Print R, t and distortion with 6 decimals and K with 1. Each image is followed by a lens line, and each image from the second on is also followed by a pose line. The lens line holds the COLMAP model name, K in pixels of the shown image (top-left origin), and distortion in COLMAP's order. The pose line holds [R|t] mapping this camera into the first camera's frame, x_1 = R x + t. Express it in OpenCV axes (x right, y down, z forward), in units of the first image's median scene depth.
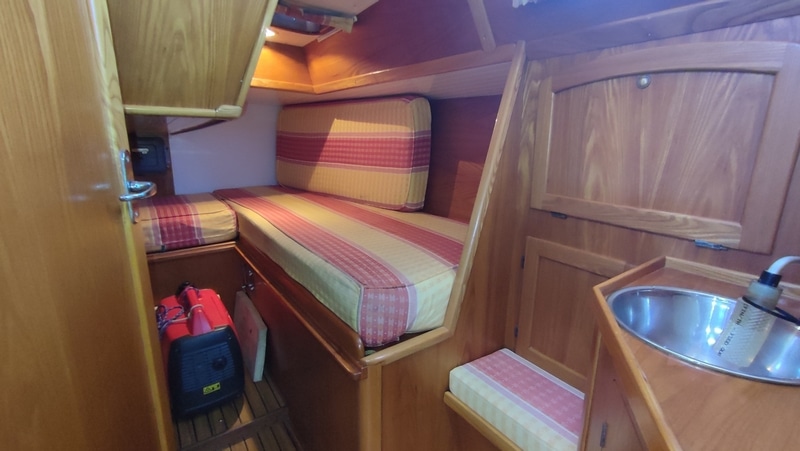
lens RADIAL K [[368.6, 0, 402.5], [0, 368.6, 219.9], [0, 0, 1]] dist [-0.039925, 0.024166]
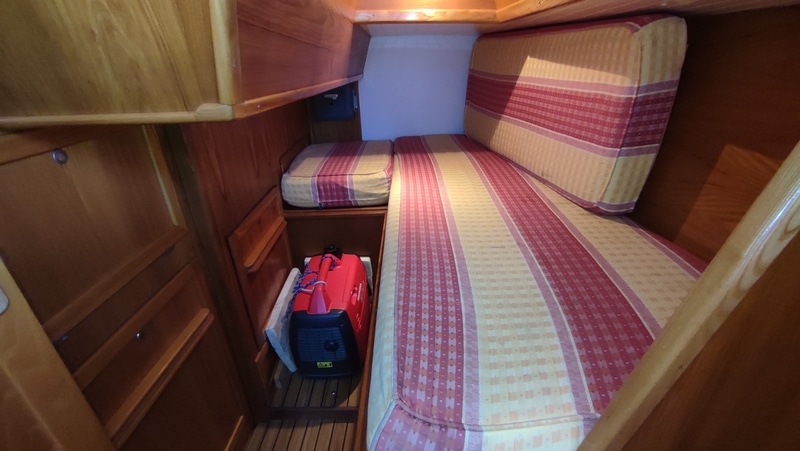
lens RADIAL K [[368.6, 0, 402.5], [0, 368.6, 219.9], [0, 0, 1]] dist [-0.039925, 0.024166]
pose [[0.801923, 0.209631, -0.559441, 0.096880], [-0.087357, 0.967497, 0.237316, -0.138745], [0.591006, -0.141438, 0.794171, 0.305570]]
